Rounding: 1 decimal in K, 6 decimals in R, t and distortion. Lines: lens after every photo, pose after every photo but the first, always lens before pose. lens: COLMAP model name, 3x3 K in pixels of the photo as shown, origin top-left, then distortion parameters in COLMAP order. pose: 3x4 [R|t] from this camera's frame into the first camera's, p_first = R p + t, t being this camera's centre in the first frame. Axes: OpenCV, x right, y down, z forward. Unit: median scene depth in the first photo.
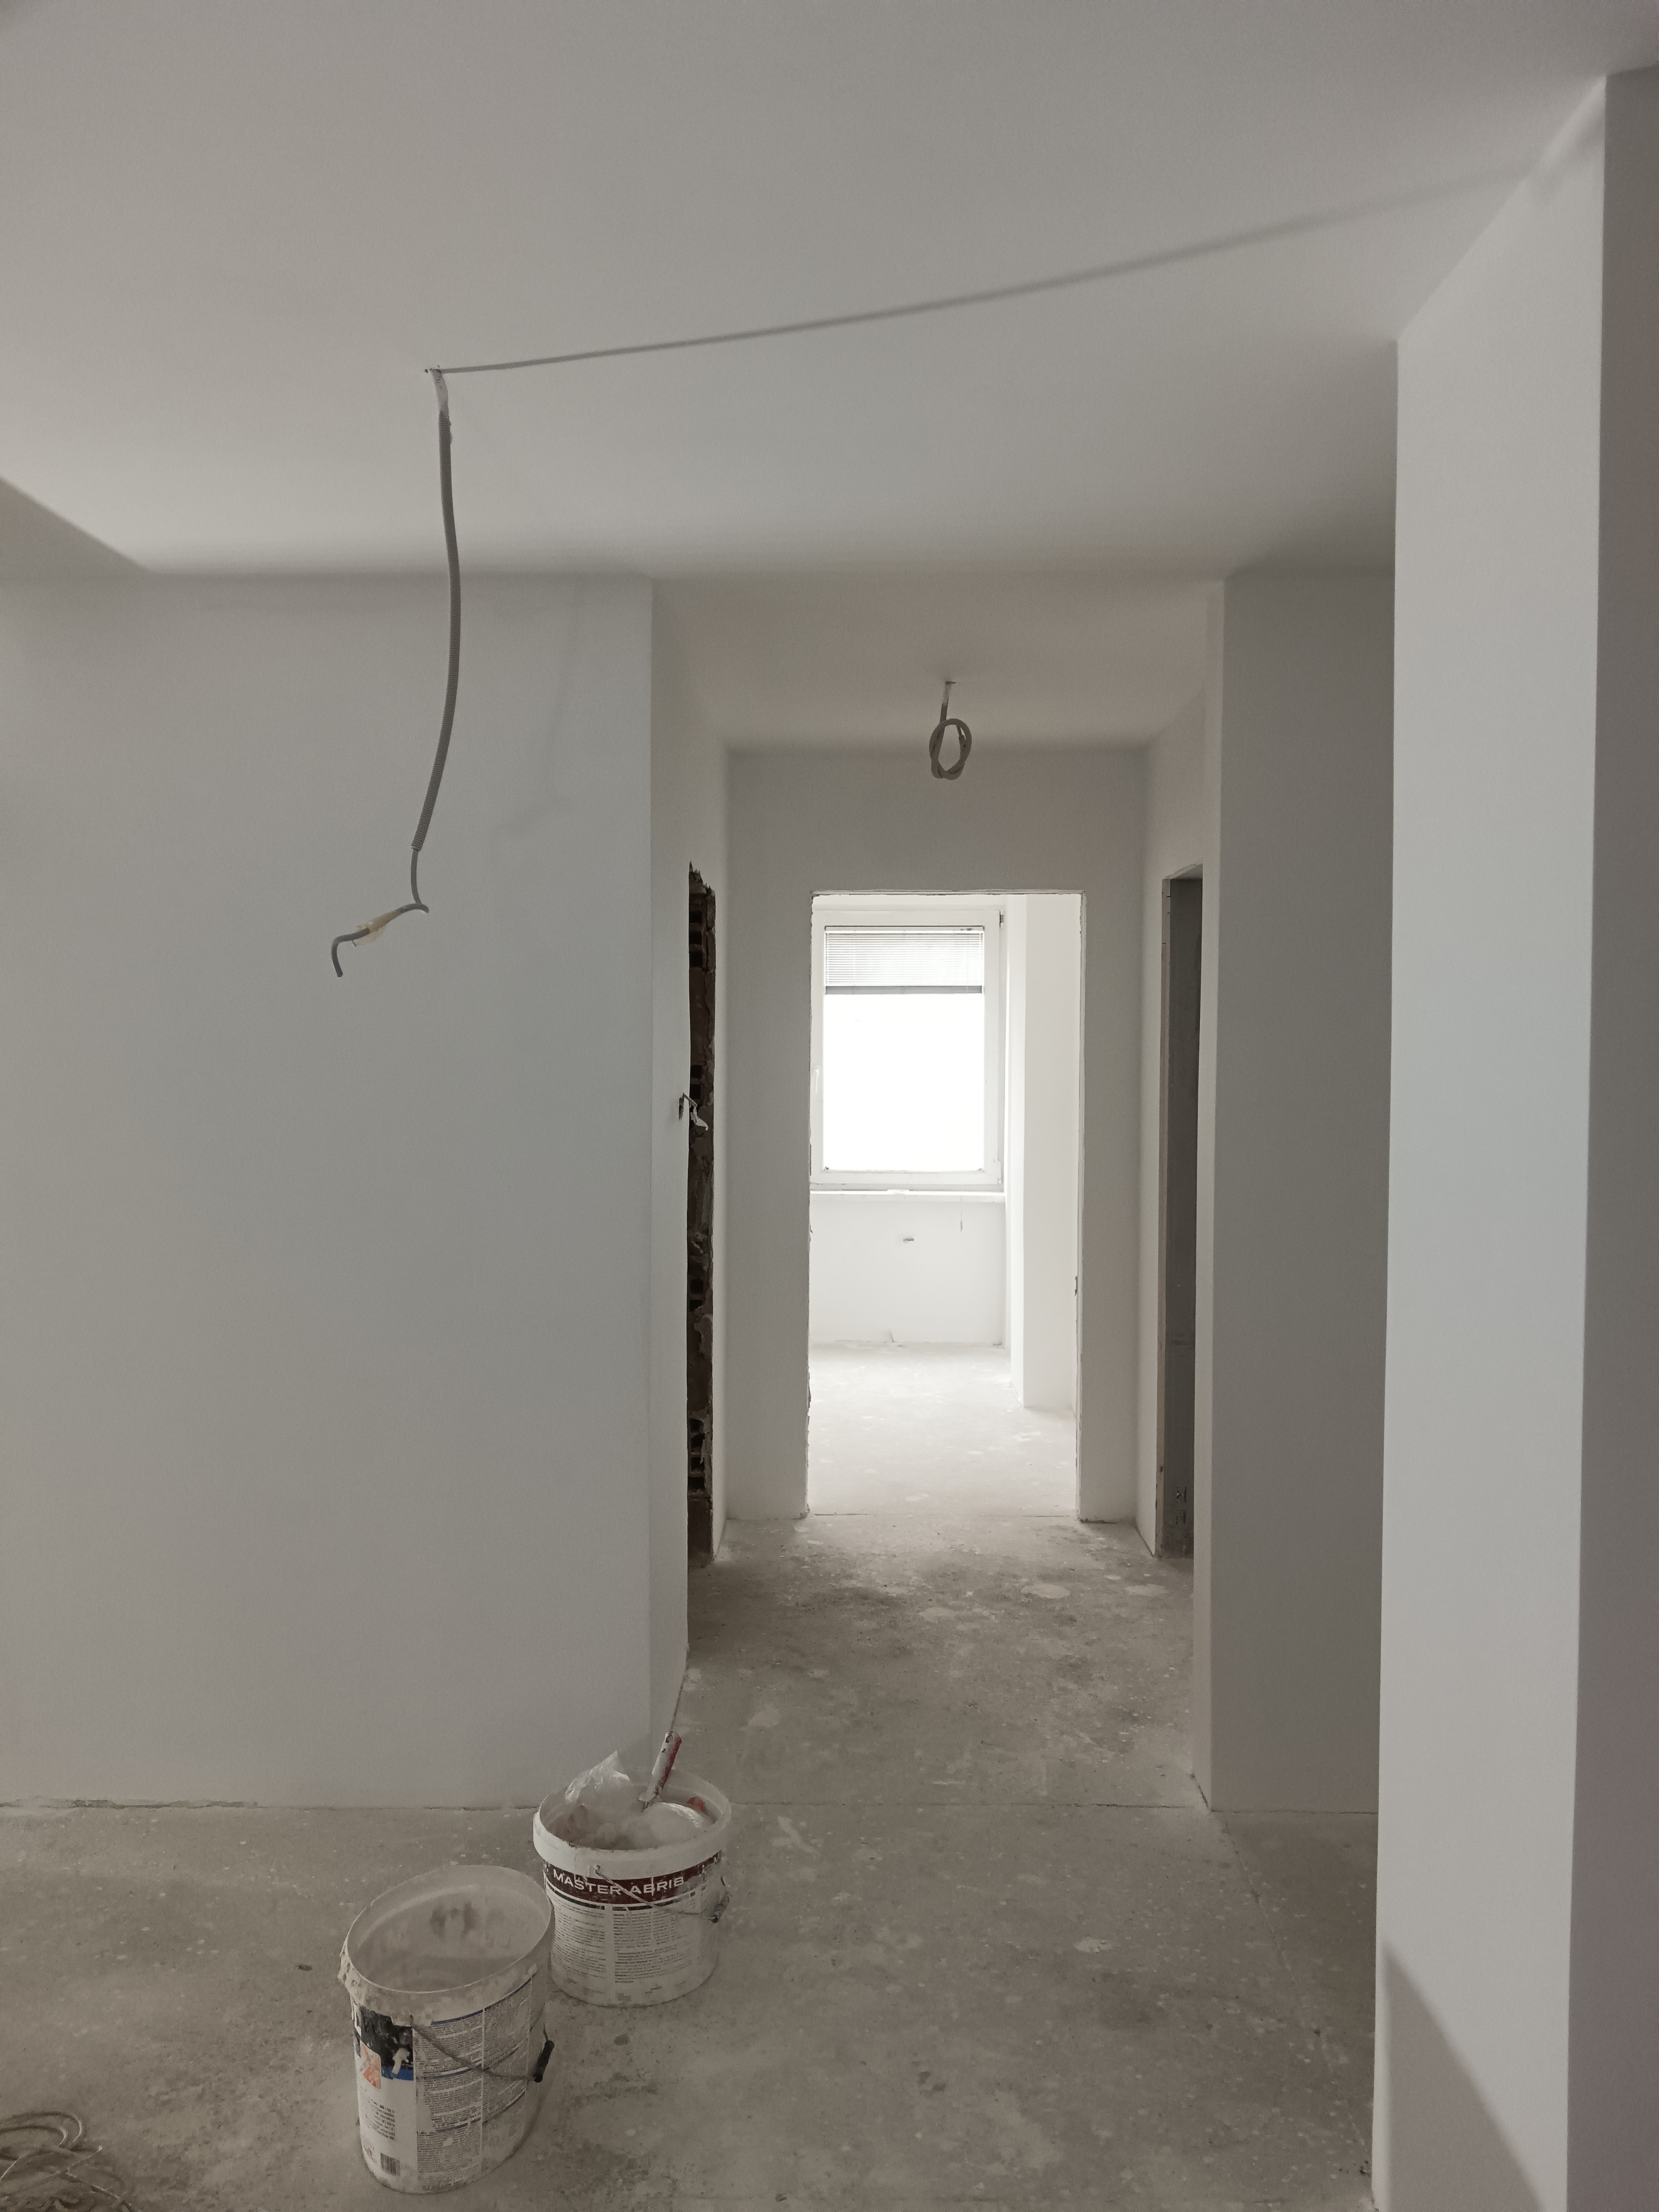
lens RADIAL K [[1715.4, 0, 839.6], [0, 1715.4, 1109.4], [0, 0, 1]] dist [-0.000650, -0.004439]
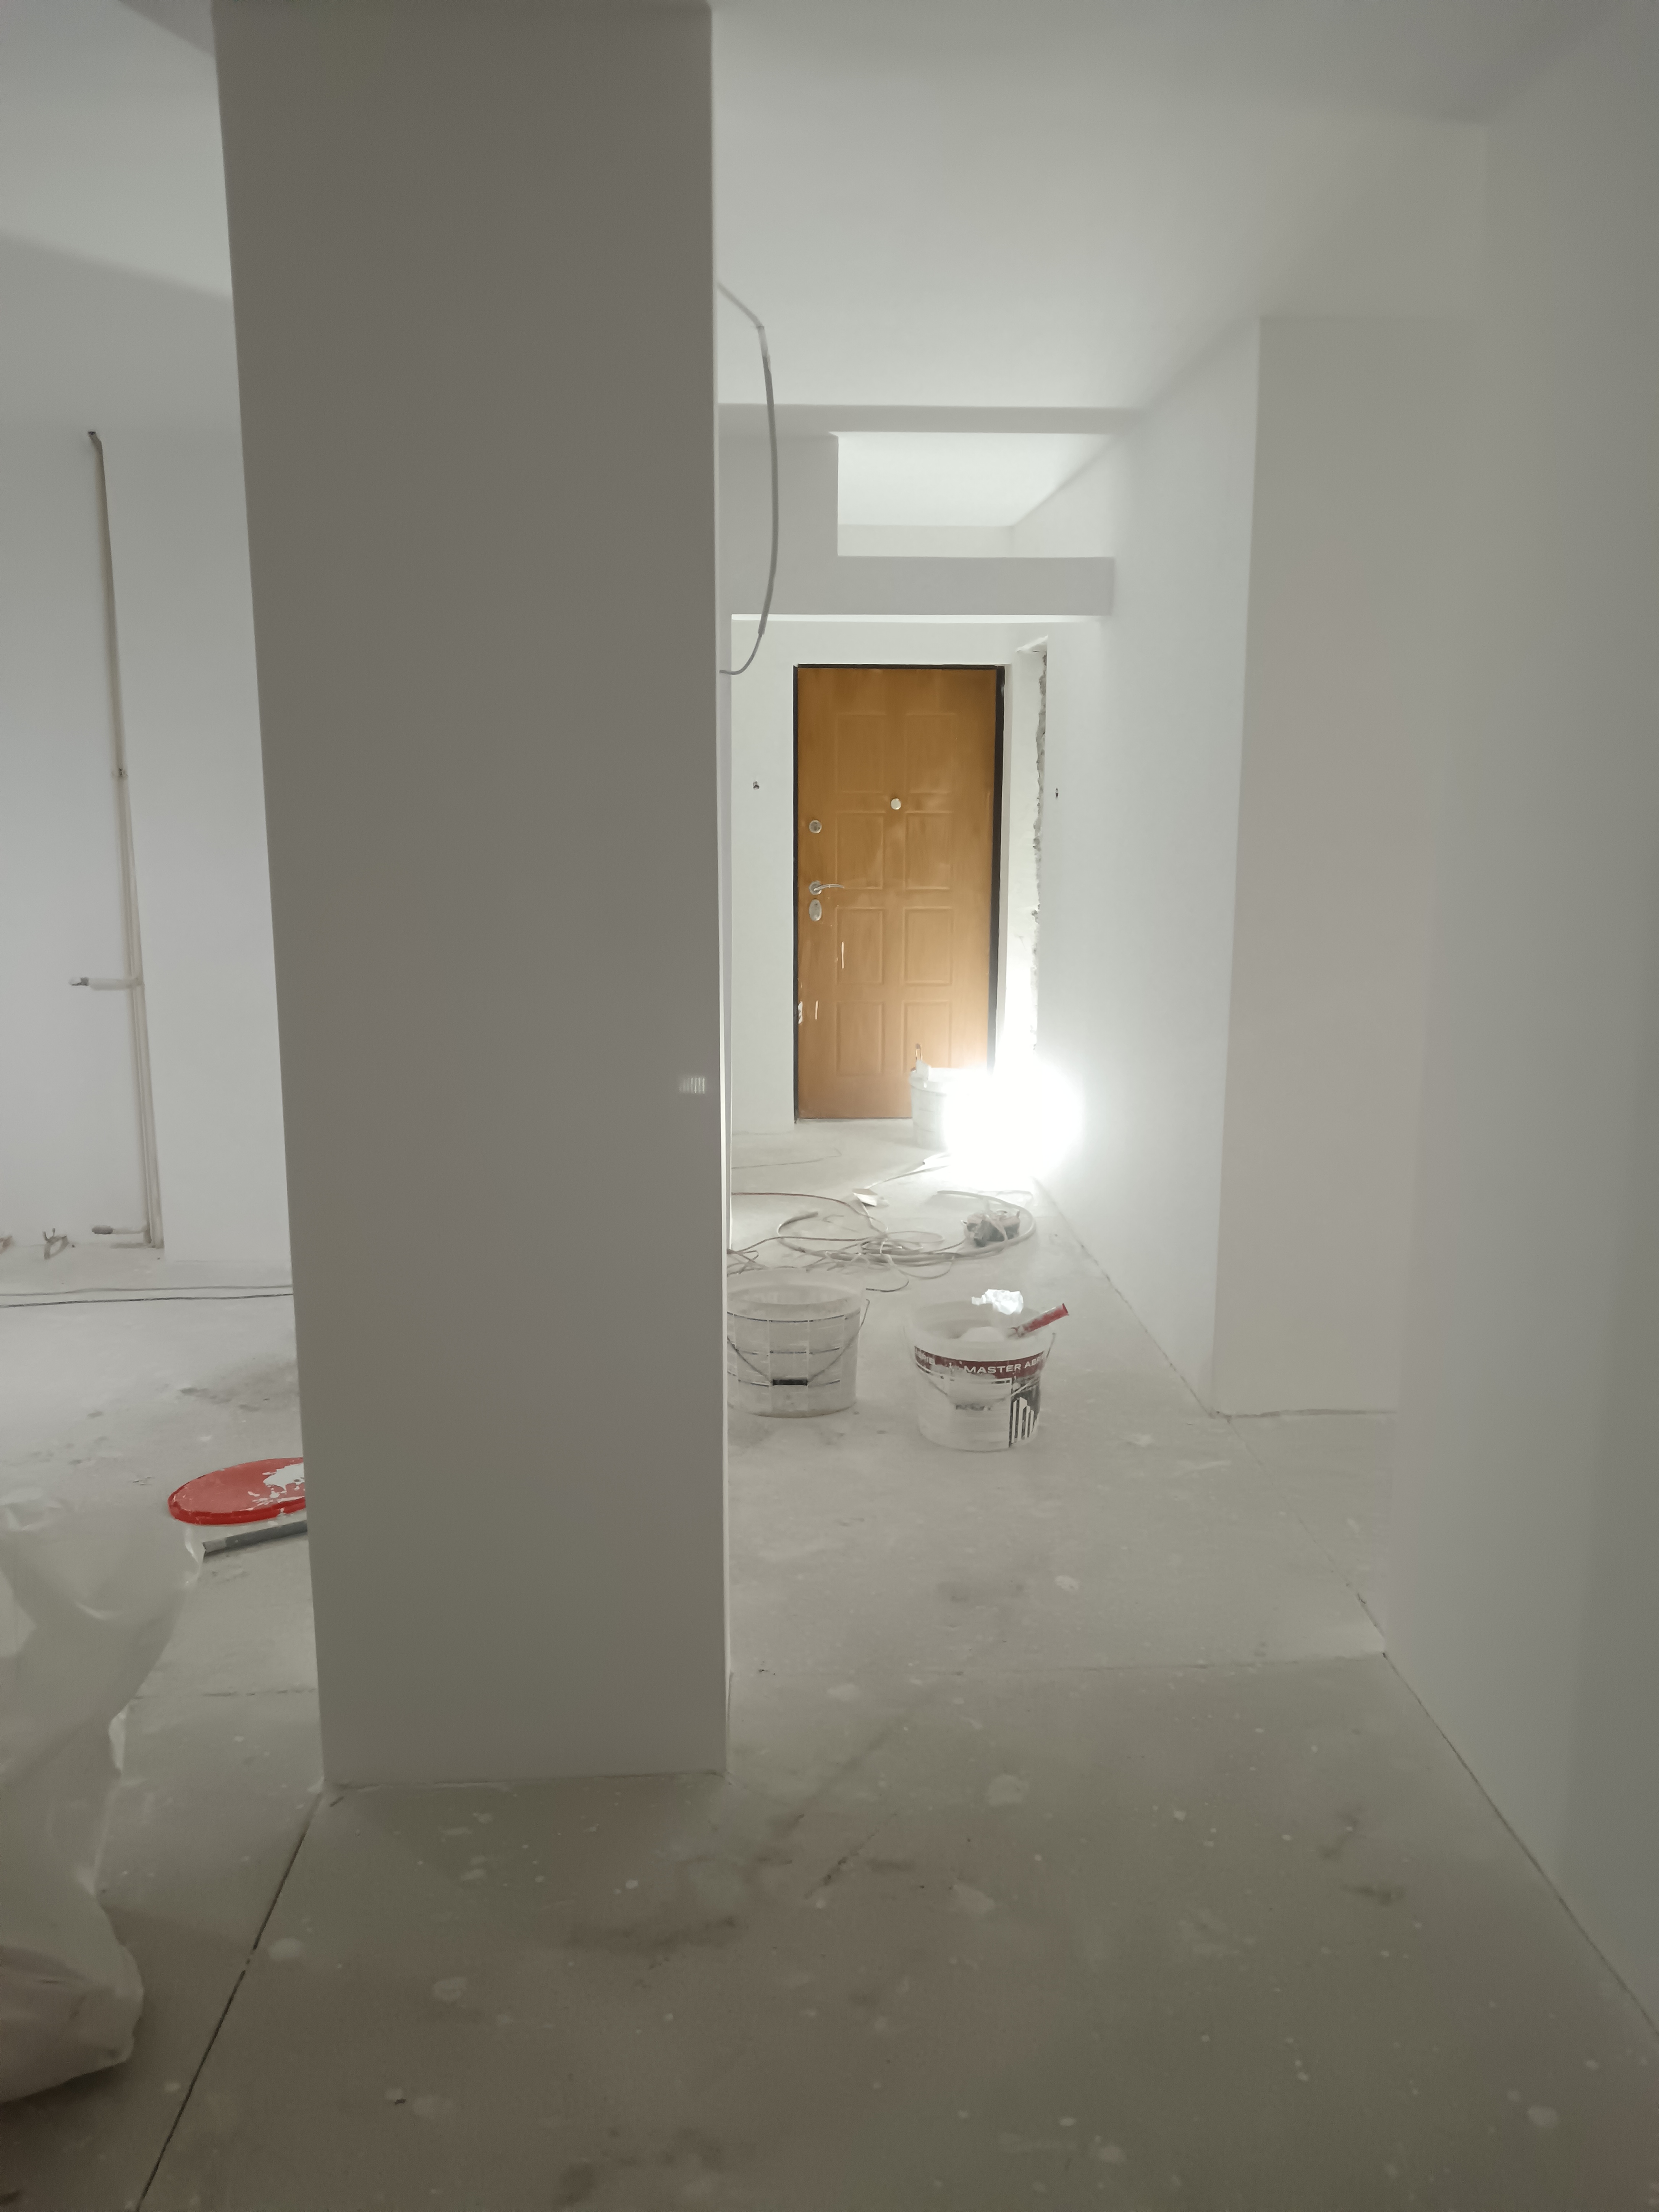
lens RADIAL K [[1715.4, 0, 827.2], [0, 1715.4, 1099.0], [0, 0, 1]] dist [-0.000650, -0.004439]
pose [[0.063992, 0.185861, -0.980490, 1.257913], [-0.044964, 0.982043, 0.183221, -0.013937], [0.996937, 0.032362, 0.071200, 0.821314]]
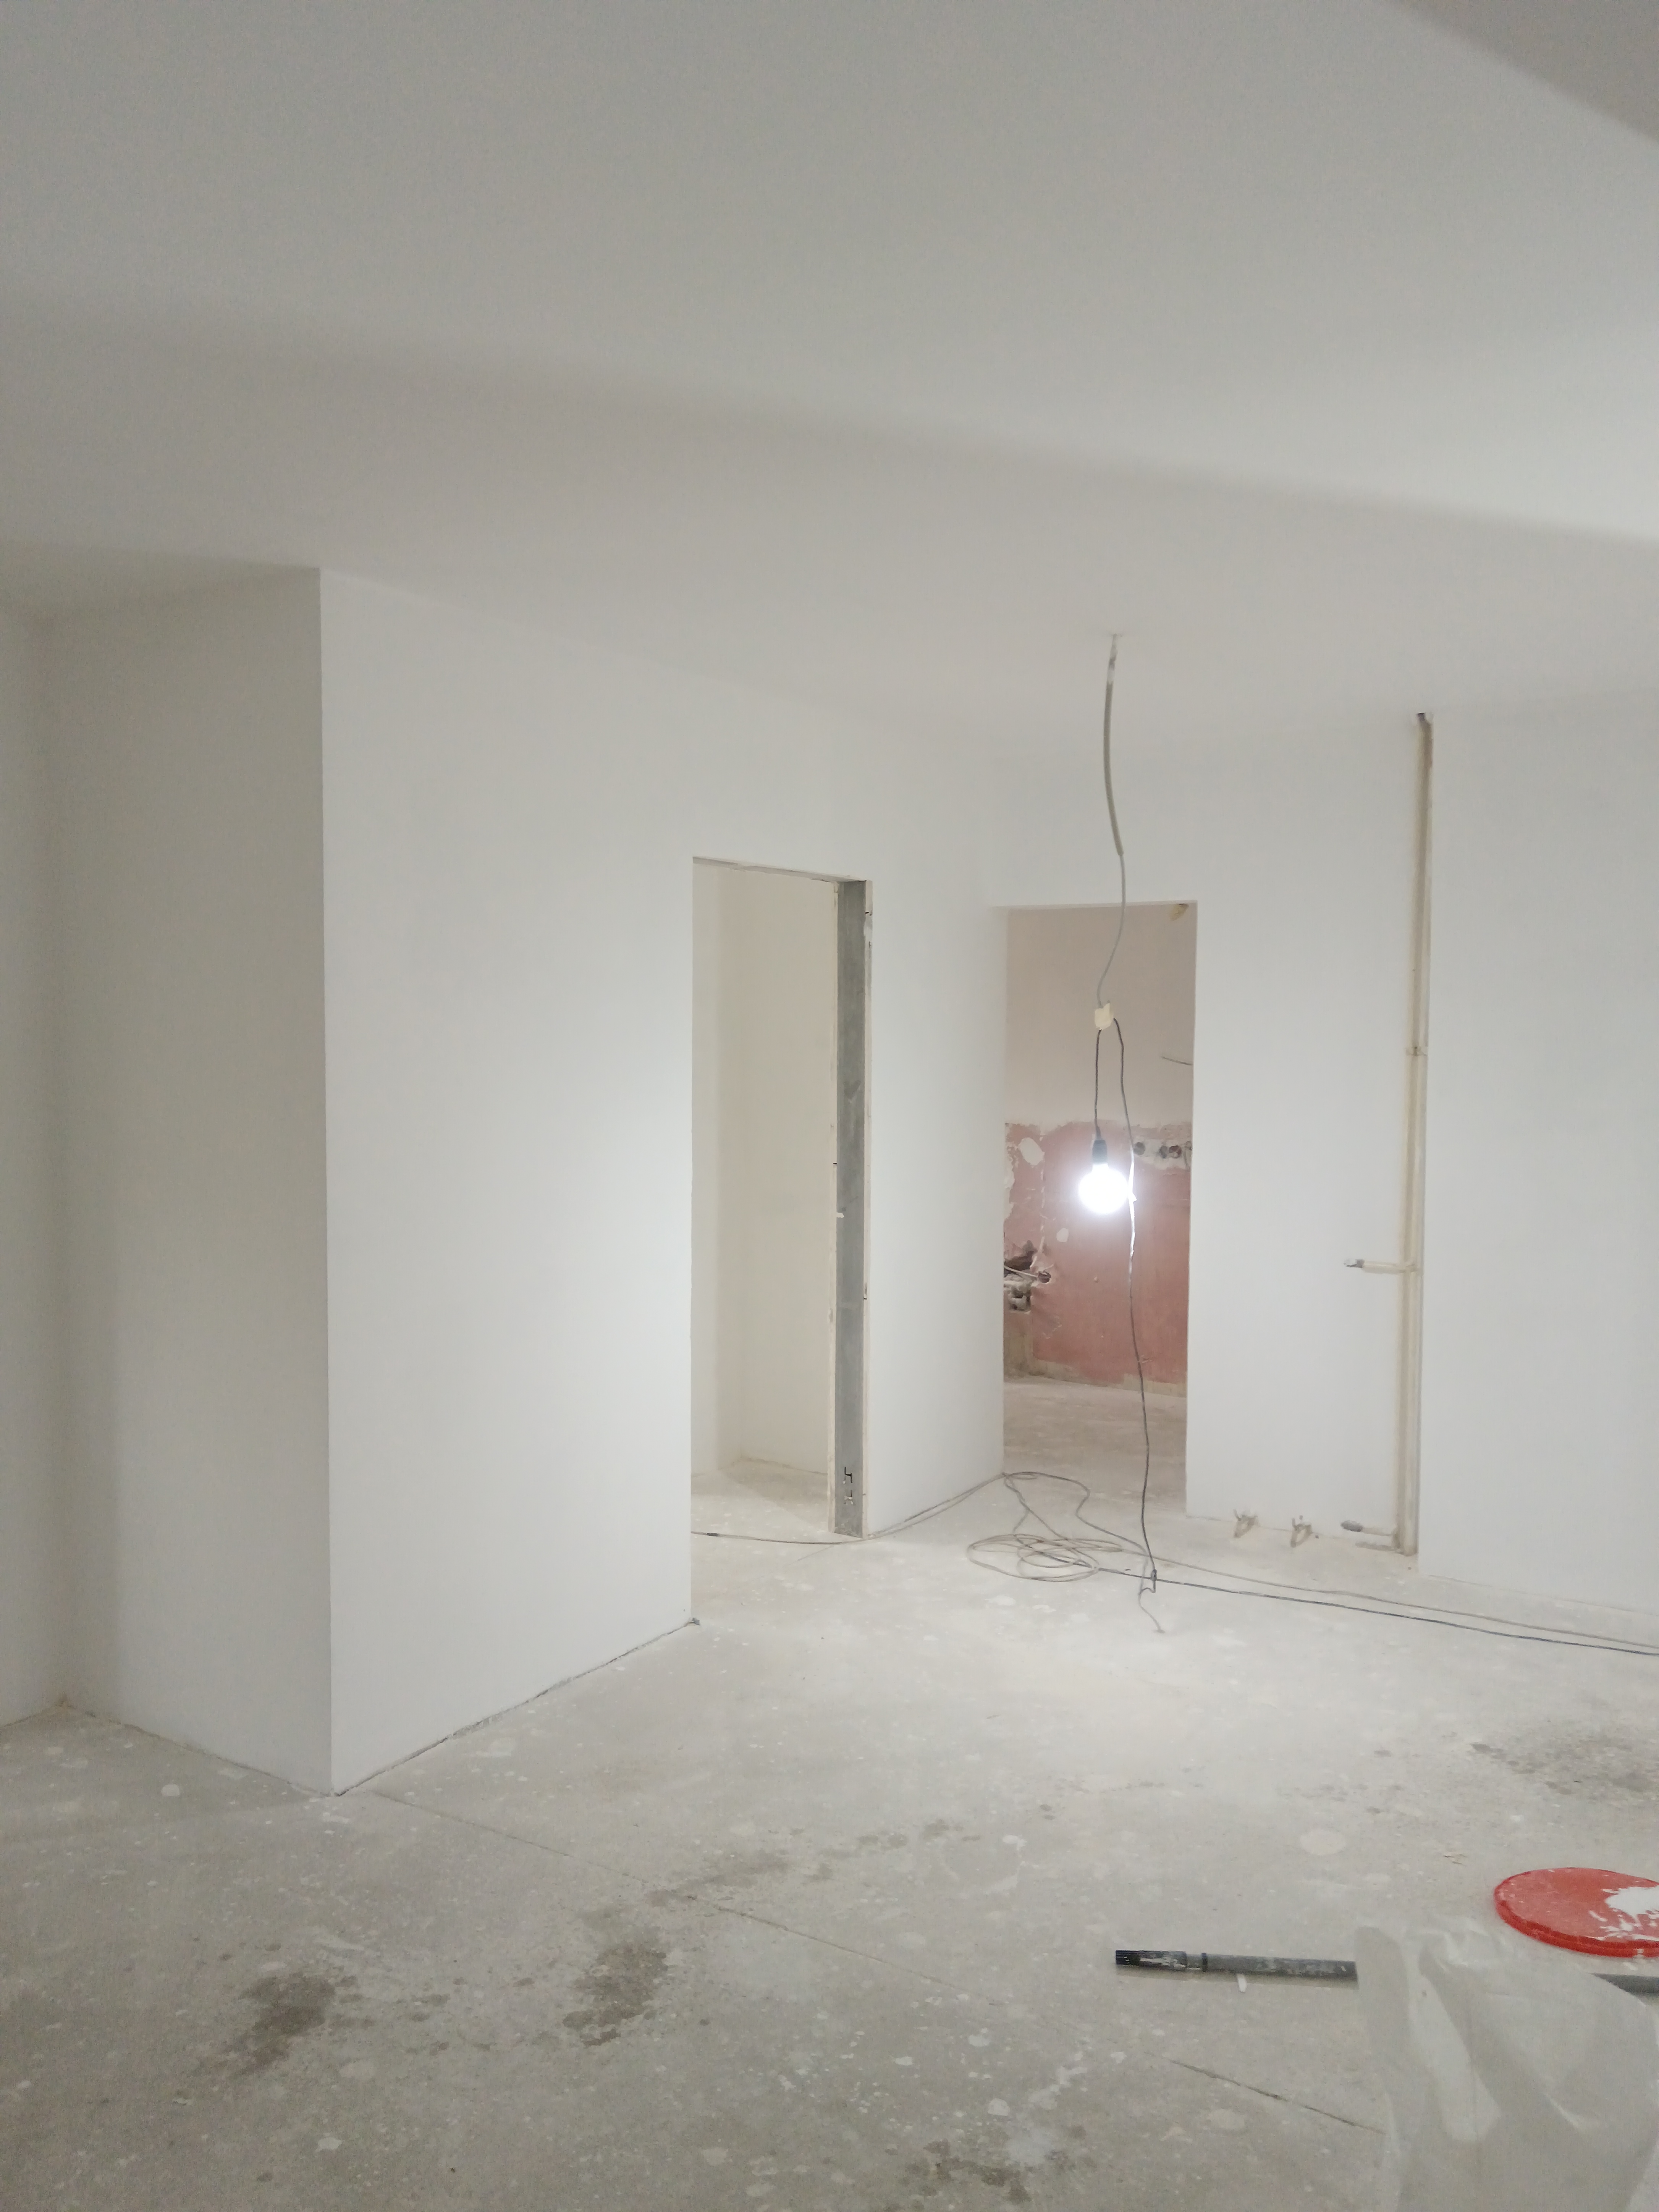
lens RADIAL K [[1715.4, 0, 832.7], [0, 1715.4, 1087.9], [0, 0, 1]] dist [-0.000650, -0.004439]
pose [[-0.533565, 0.021789, -0.845478, 1.163957], [-0.045694, 0.997465, 0.054542, -0.017999], [0.844524, 0.067735, -0.531217, 0.616002]]
